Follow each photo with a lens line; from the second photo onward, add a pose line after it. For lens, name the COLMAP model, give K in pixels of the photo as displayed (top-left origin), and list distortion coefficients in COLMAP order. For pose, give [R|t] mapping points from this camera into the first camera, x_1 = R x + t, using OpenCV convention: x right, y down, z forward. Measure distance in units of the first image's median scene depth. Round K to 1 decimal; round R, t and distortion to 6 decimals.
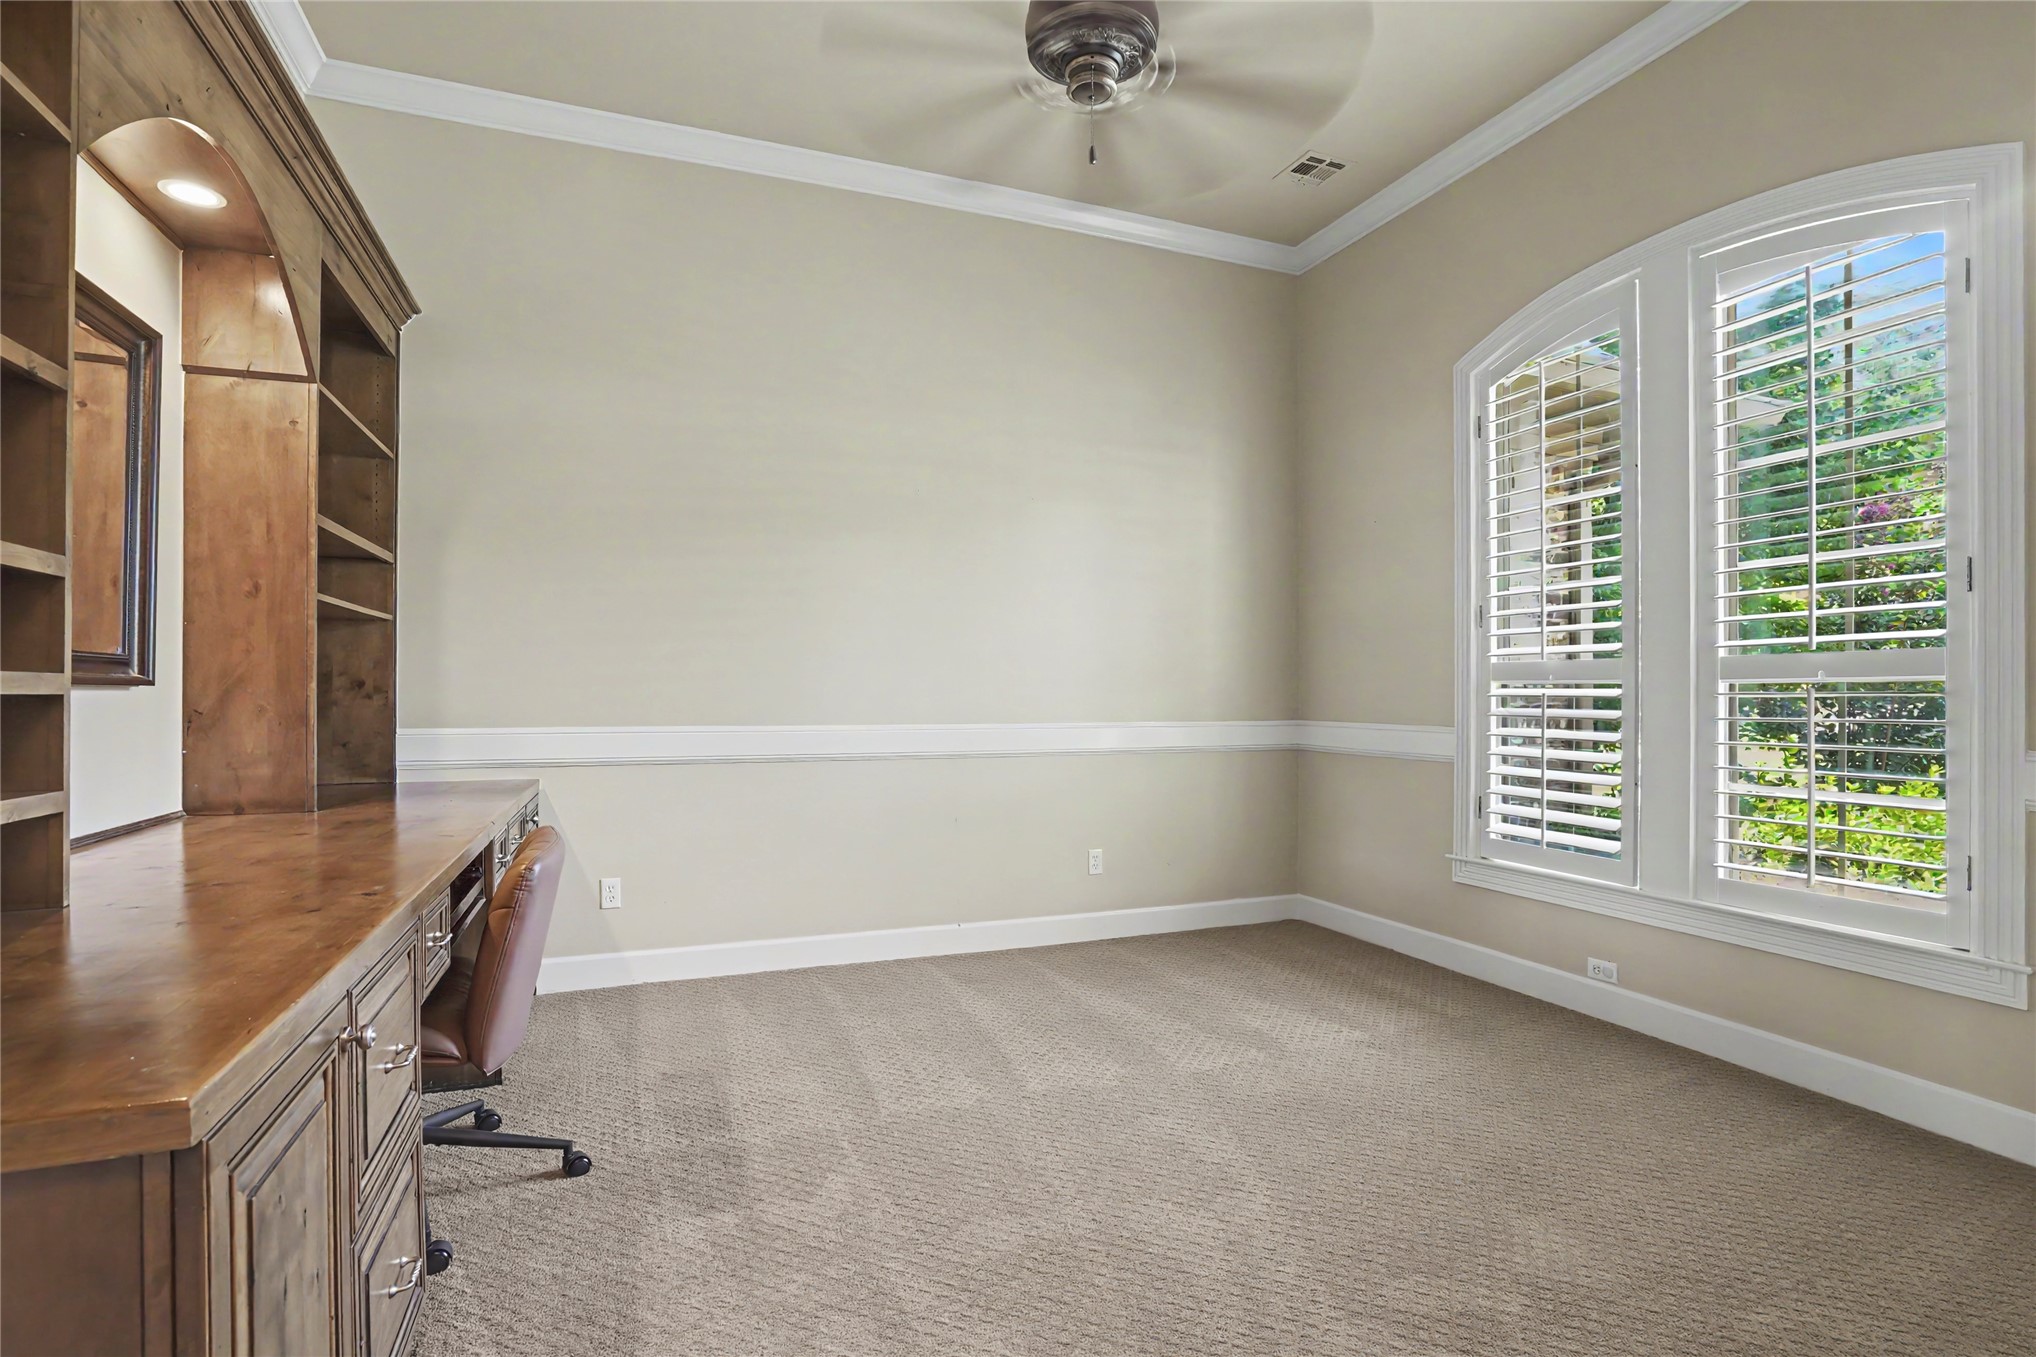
lens RADIAL K [[997.5, 0, 1023.5], [0, 997.5, 697.2], [0, 0, 1]] dist [-0.001507, -0.000045]
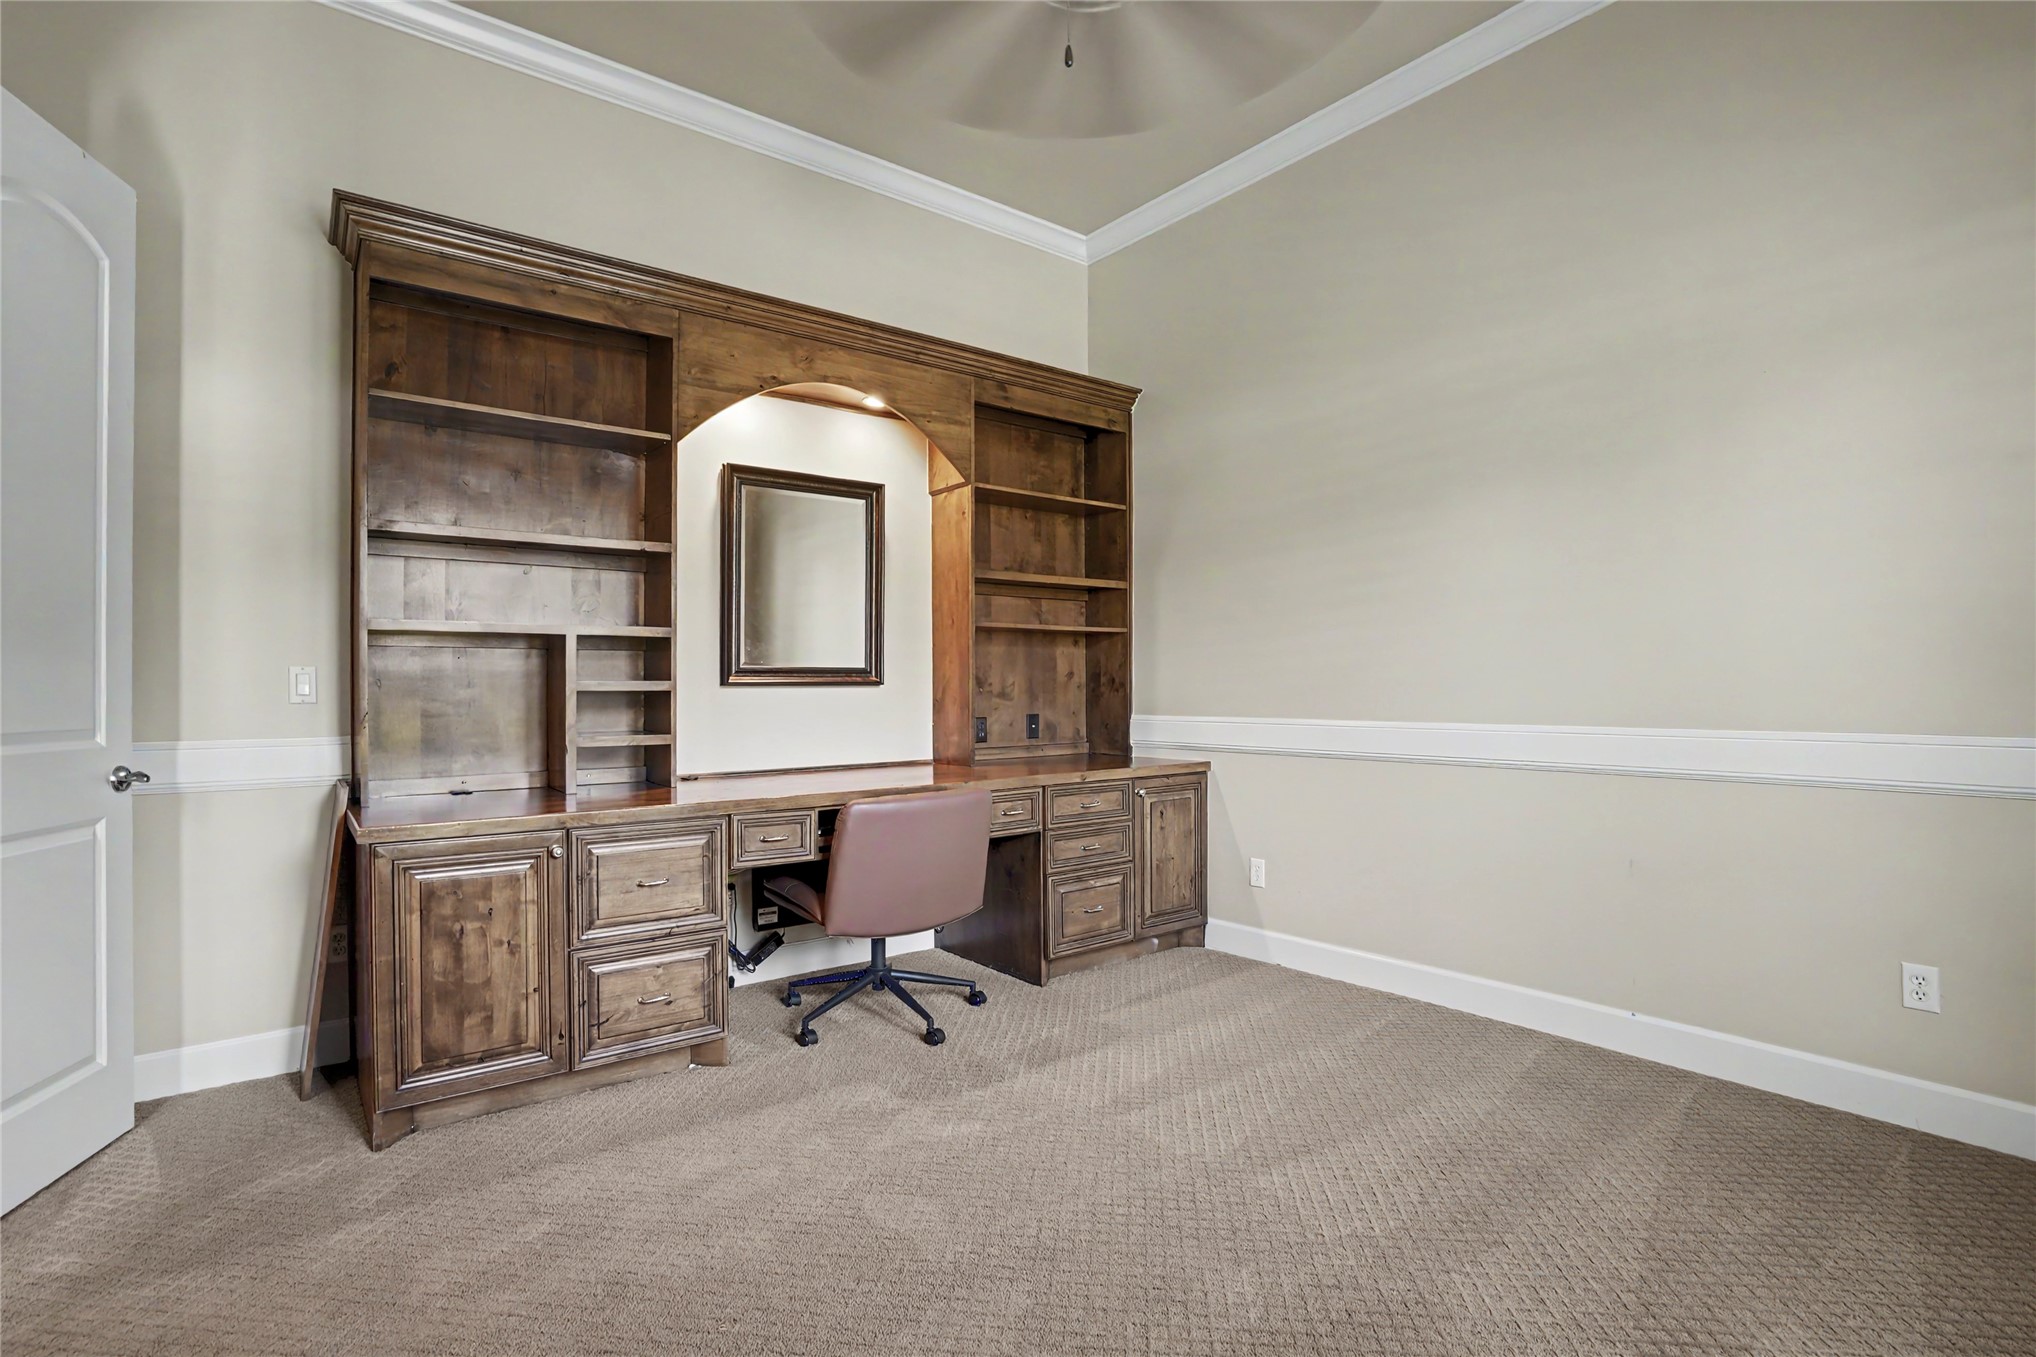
lens RADIAL K [[997.5, 0, 1023.5], [0, 997.5, 697.2], [0, 0, 1]] dist [-0.001507, -0.000045]
pose [[0.287792, 0.002243, -0.957690, 0.591778], [0.004783, 0.999981, 0.003780, 0.002938], [0.957681, -0.005668, 0.287776, 0.495246]]
